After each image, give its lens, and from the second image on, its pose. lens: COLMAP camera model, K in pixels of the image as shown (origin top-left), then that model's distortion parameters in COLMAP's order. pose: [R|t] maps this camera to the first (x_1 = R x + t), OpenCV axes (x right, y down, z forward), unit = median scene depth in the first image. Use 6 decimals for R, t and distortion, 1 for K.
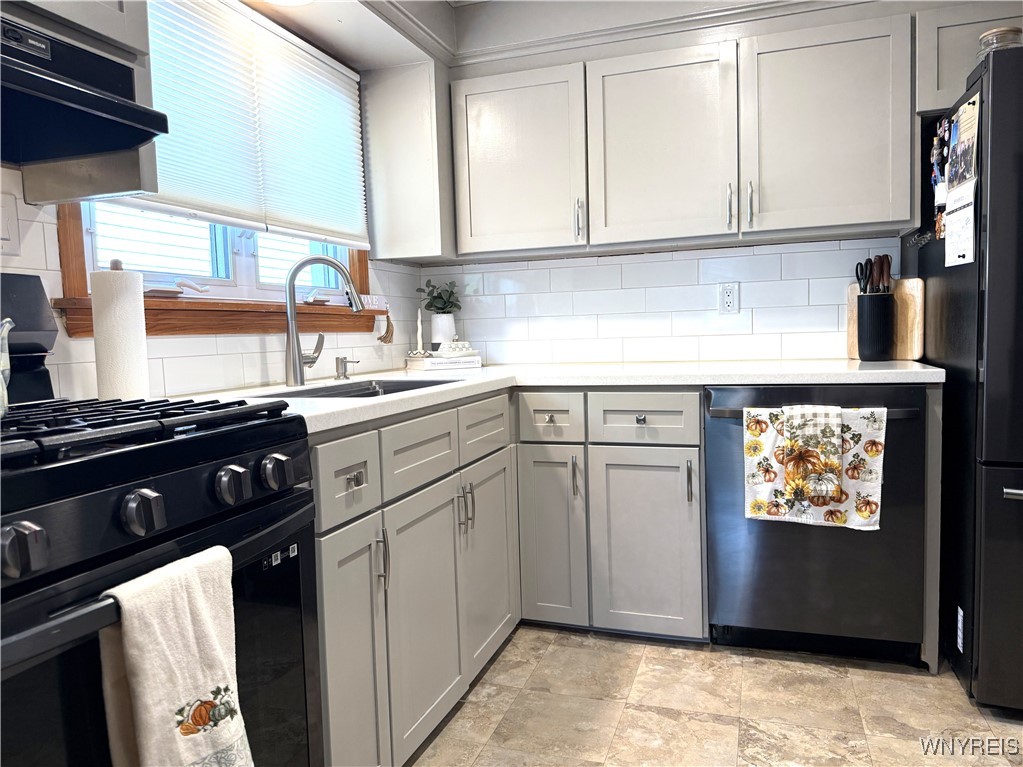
lens RADIAL K [[737.7, 0, 511.5], [0, 737.7, 383.5], [0, 0, 1]] dist [0.068988, -0.122083]
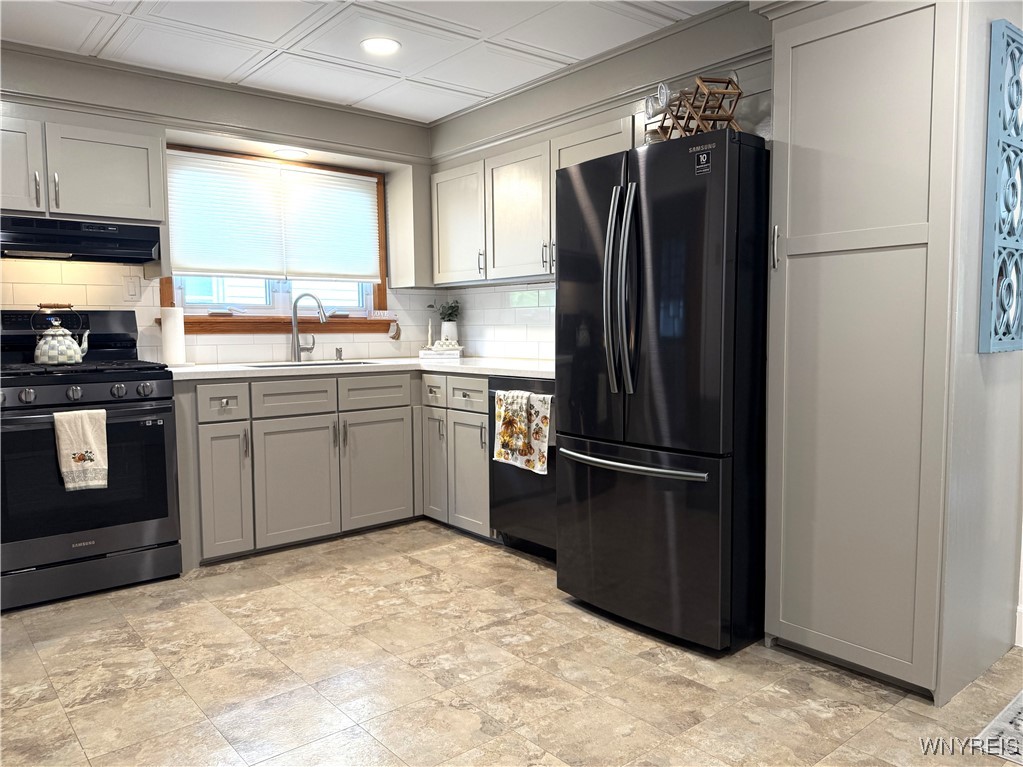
lens RADIAL K [[737.7, 0, 511.5], [0, 737.7, 383.5], [0, 0, 1]] dist [0.068988, -0.122083]
pose [[0.852010, 0.063055, -0.519714, 1.196296], [-0.055510, 0.998005, 0.030083, -0.031279], [0.520574, 0.003218, 0.853810, -0.329535]]
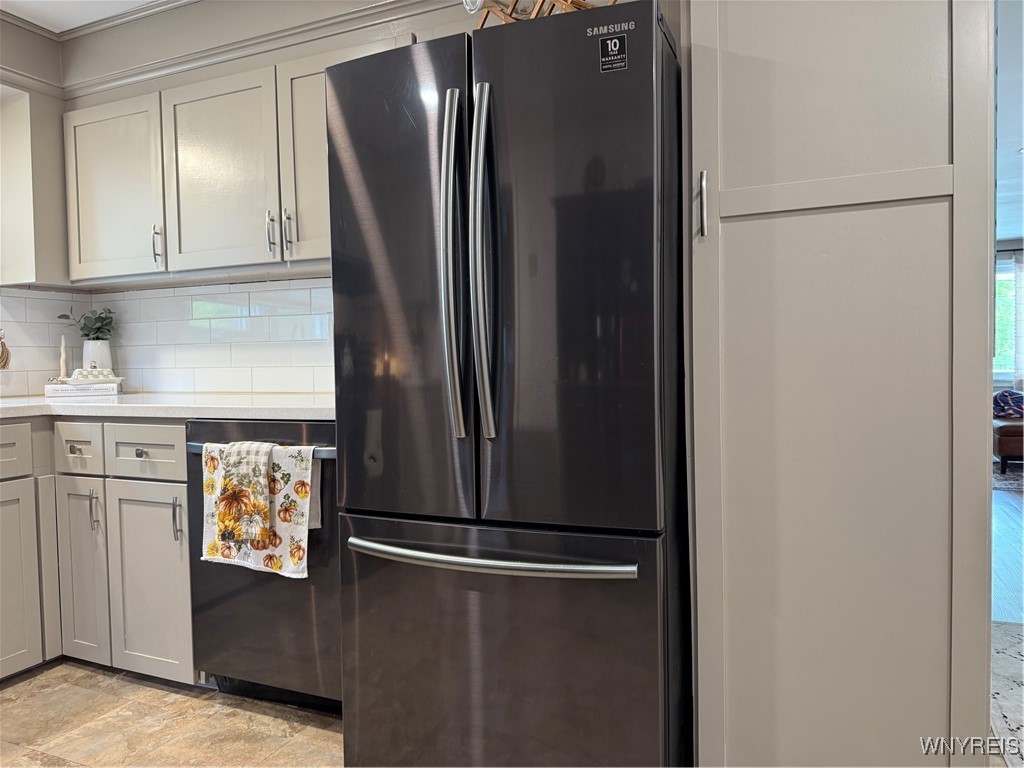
lens RADIAL K [[720.8, 0, 512.0], [0, 720.8, 384.0], [0, 0, 1]] dist [0.015726, -0.031447]
pose [[0.996352, 0.015223, -0.083973, 0.812538], [-0.018216, 0.999222, -0.034990, -0.018067], [0.083375, 0.036392, 0.995854, 0.114343]]
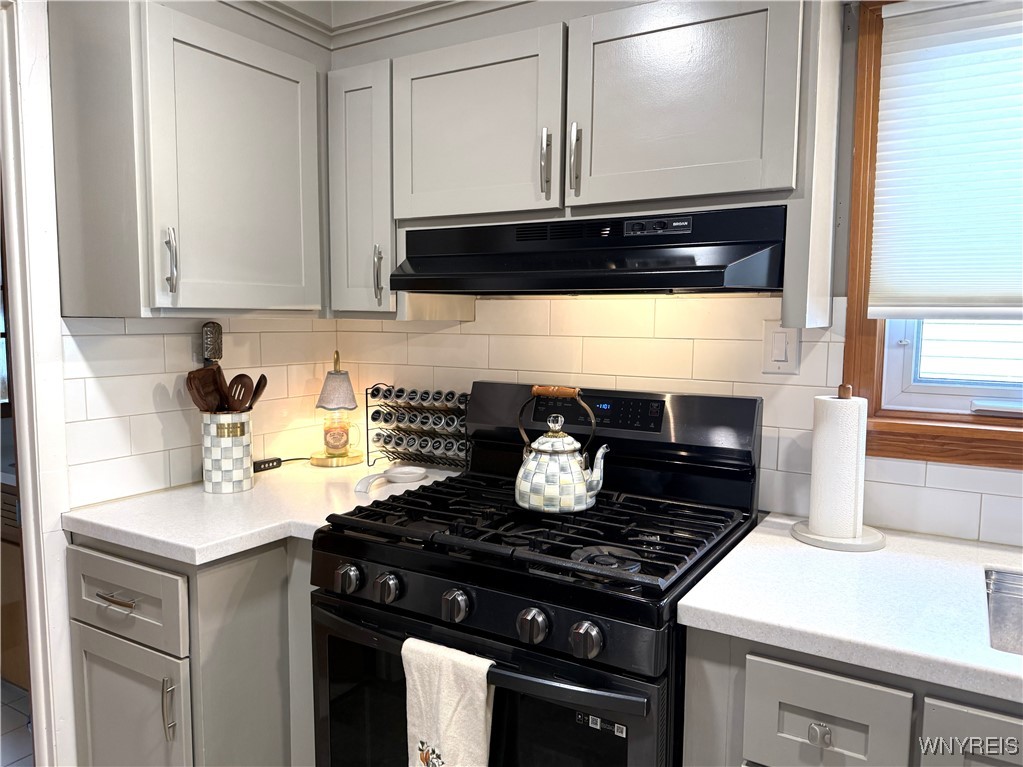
lens RADIAL K [[737.7, 0, 511.5], [0, 737.7, 383.5], [0, 0, 1]] dist [0.068988, -0.122083]
pose [[-0.212332, 0.113811, -0.970547, 0.362631], [-0.072115, 0.988661, 0.131712, -0.196924], [0.974533, 0.097958, -0.201716, 0.582374]]
